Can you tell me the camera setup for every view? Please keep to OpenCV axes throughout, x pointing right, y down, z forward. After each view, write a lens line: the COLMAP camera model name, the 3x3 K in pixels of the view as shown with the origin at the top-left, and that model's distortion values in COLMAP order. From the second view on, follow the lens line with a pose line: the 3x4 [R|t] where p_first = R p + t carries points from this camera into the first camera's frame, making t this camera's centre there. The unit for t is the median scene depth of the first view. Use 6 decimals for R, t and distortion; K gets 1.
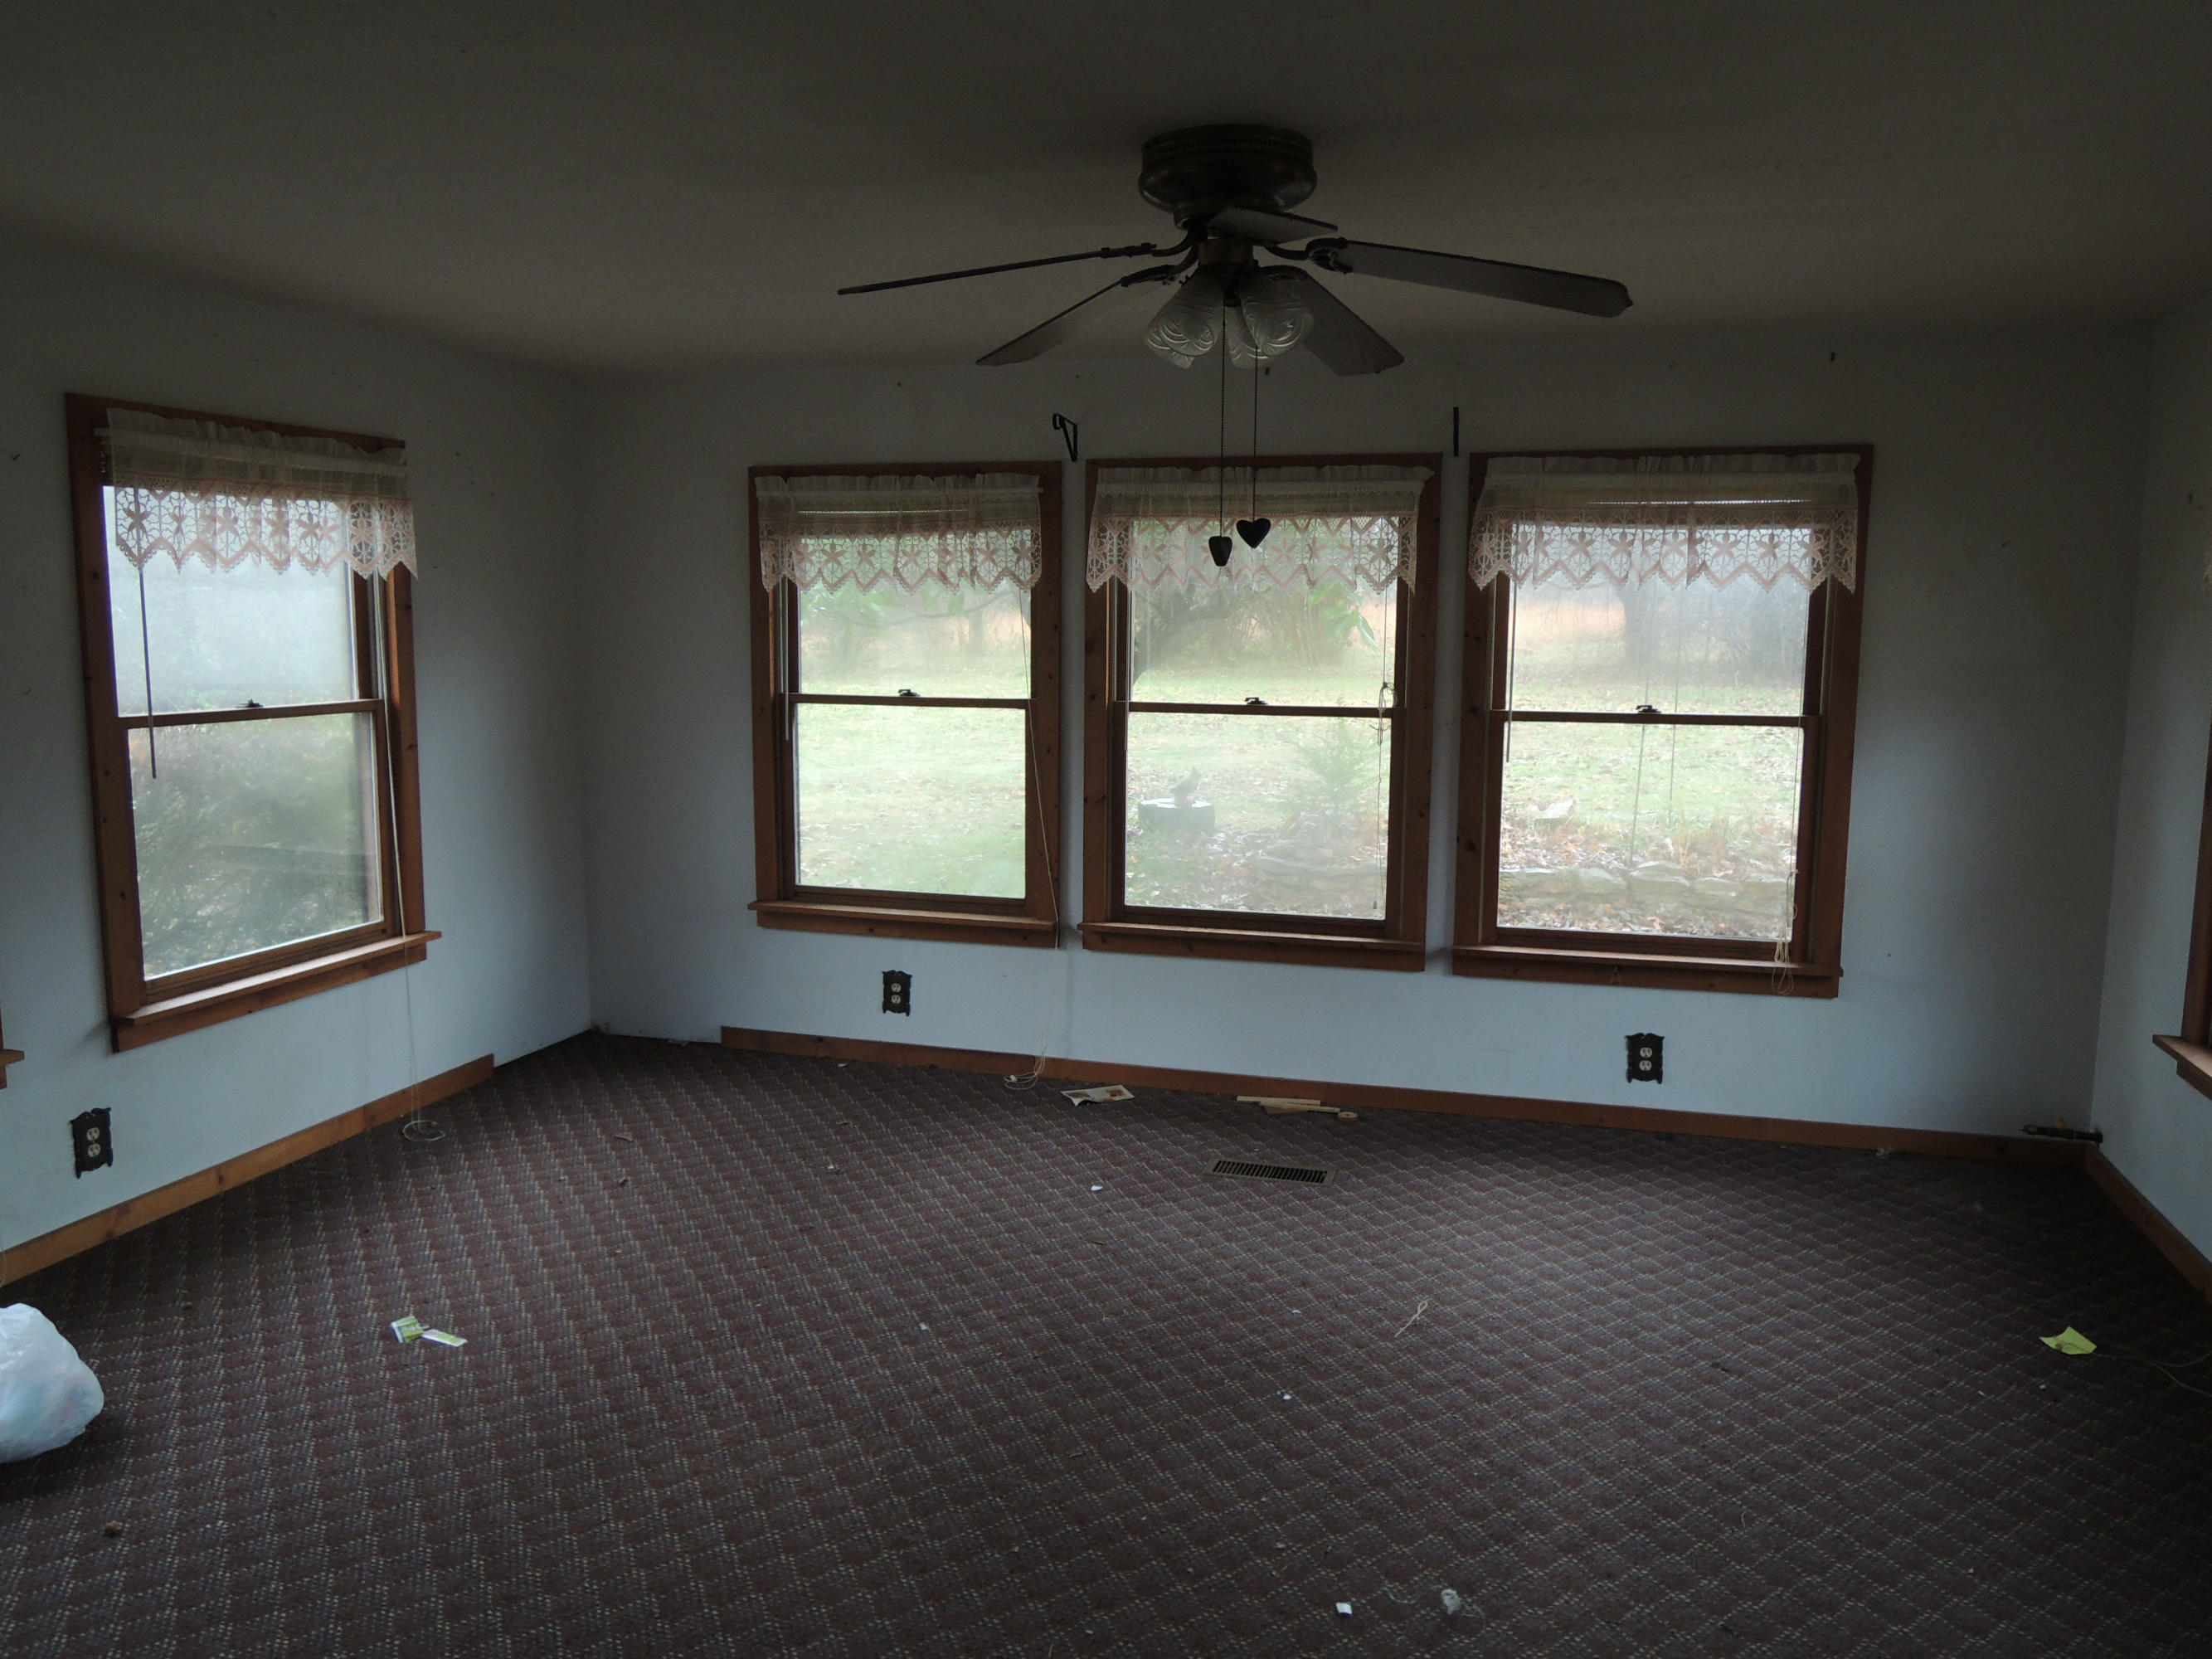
lens RADIAL K [[1566.2, 0, 1119.6], [0, 1566.2, 829.2], [0, 0, 1]] dist [-0.029657, -0.005084]
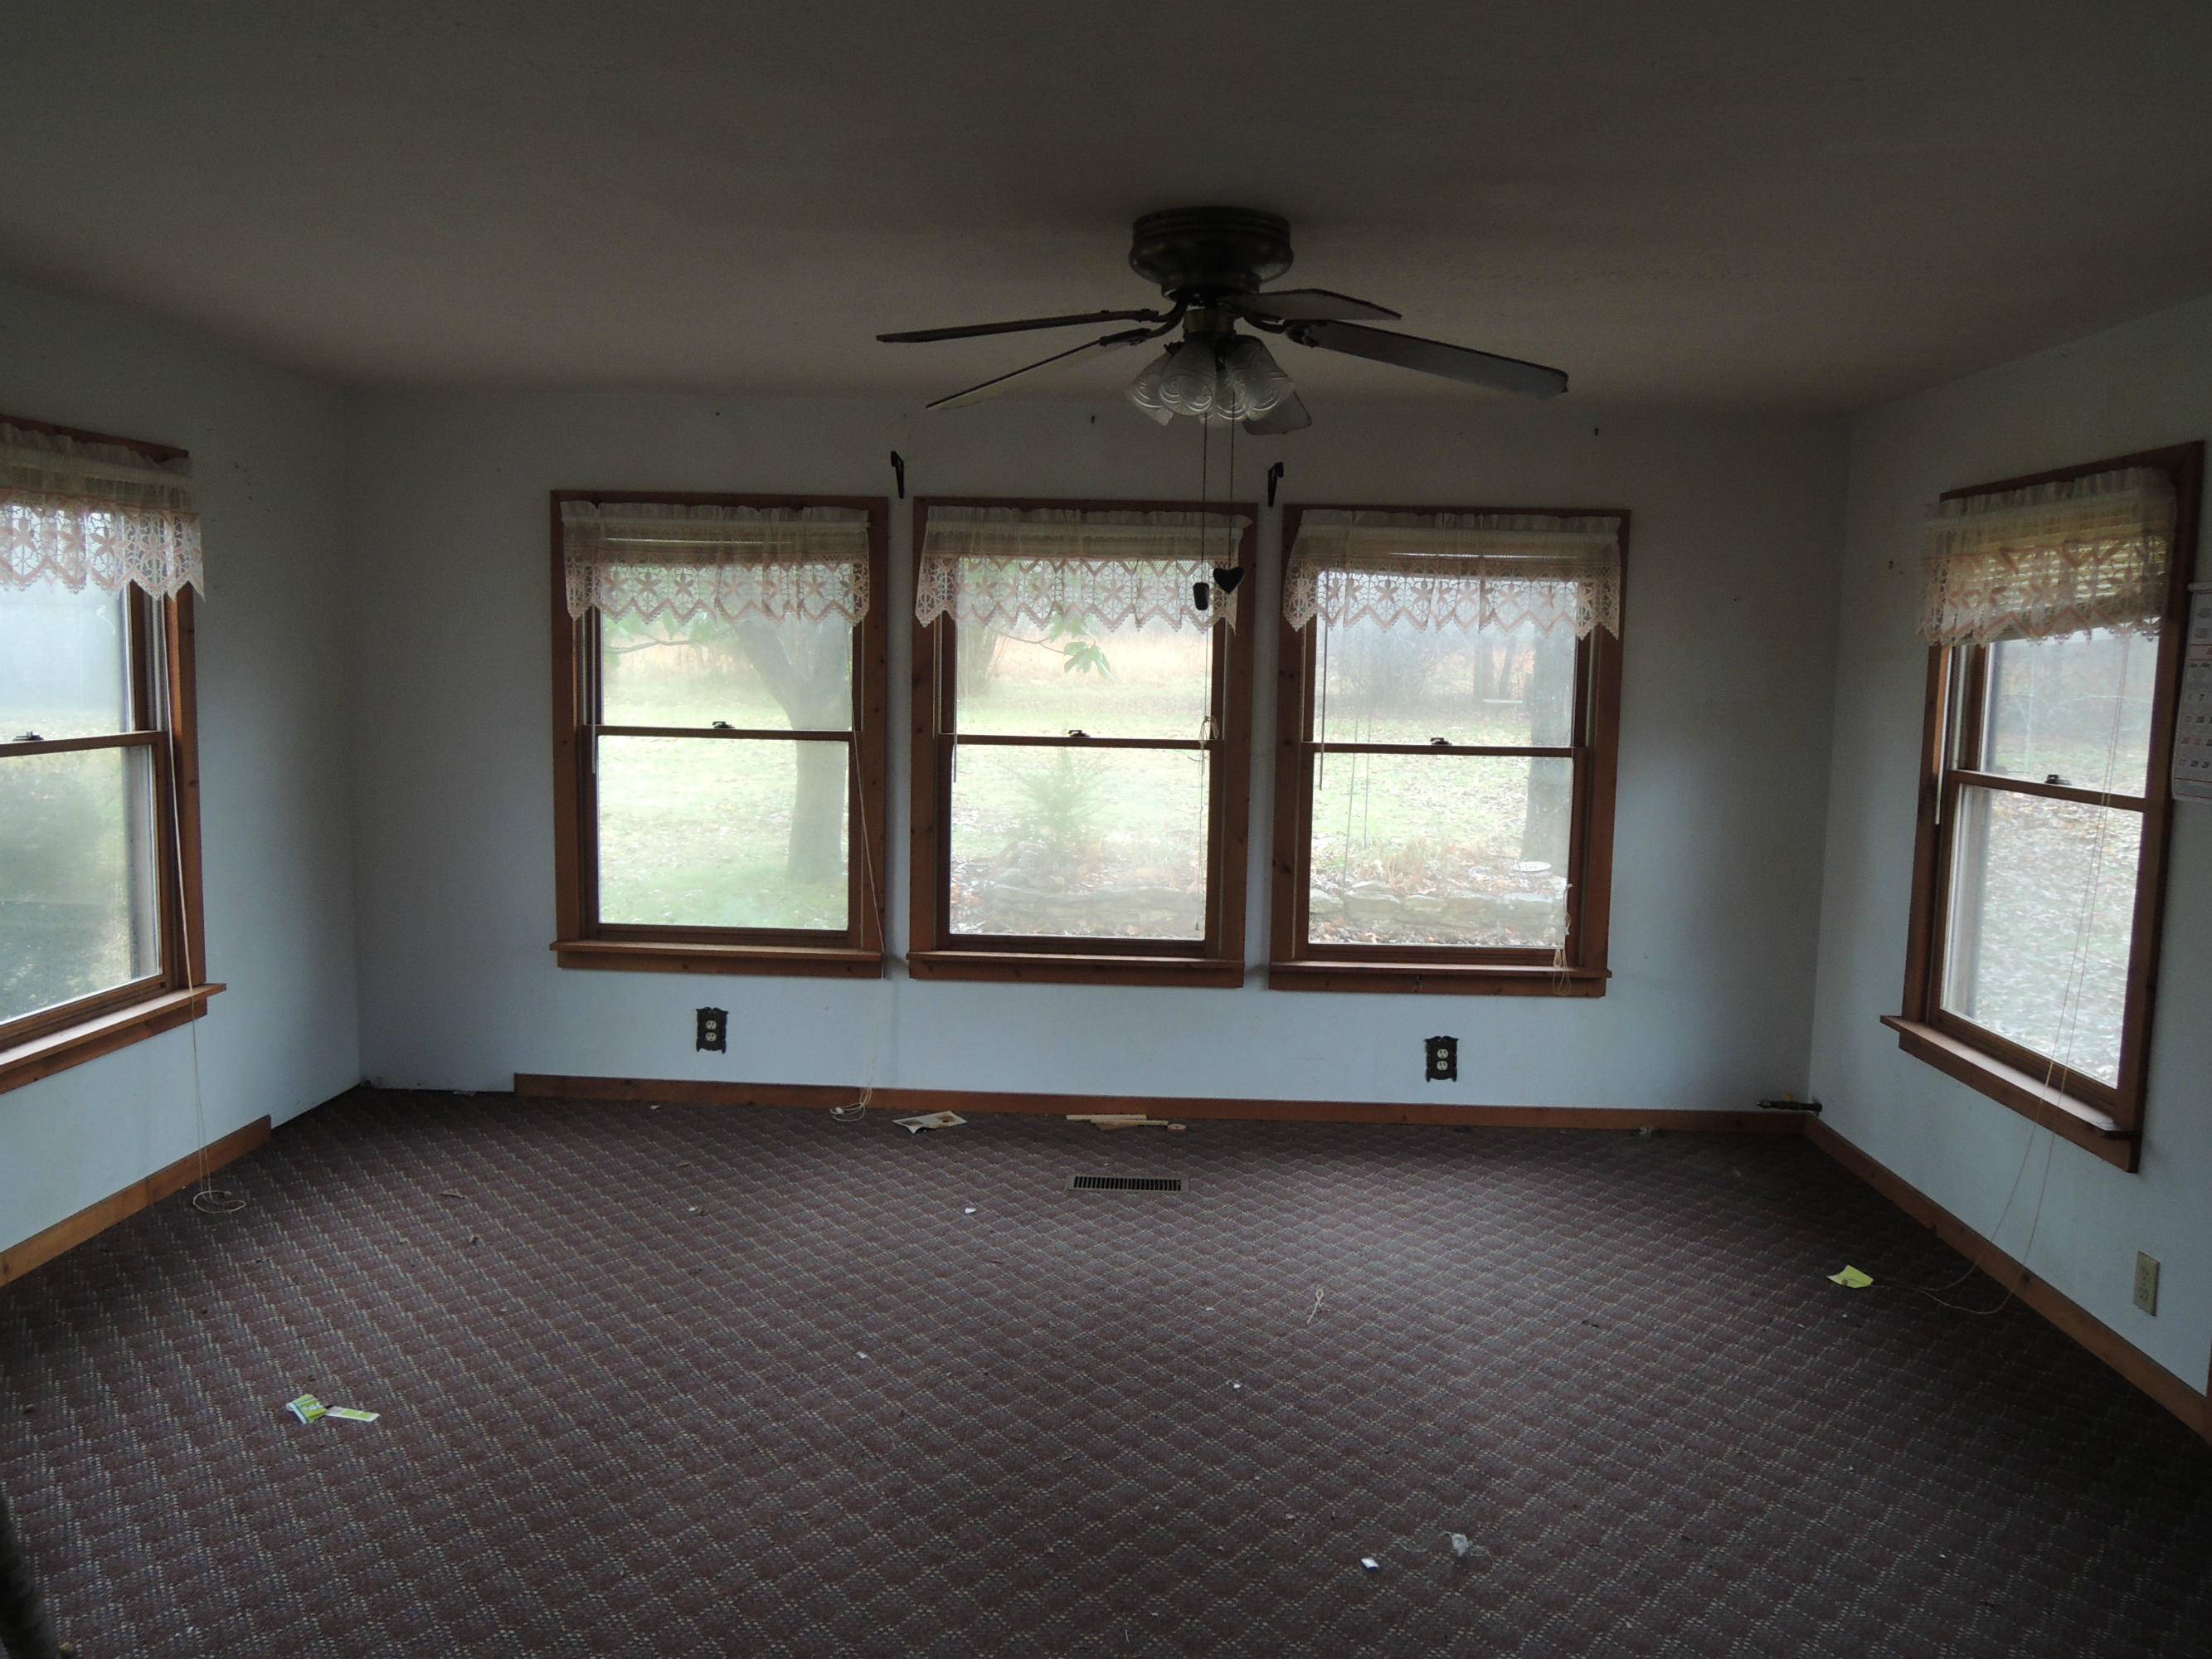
lens RADIAL K [[1566.2, 0, 1119.6], [0, 1566.2, 829.2], [0, 0, 1]] dist [-0.029657, -0.005084]
pose [[0.970391, -0.013621, 0.241156, -0.152252], [0.018221, 0.999692, -0.016851, -0.000336], [-0.240852, 0.020746, 0.970340, -0.017173]]
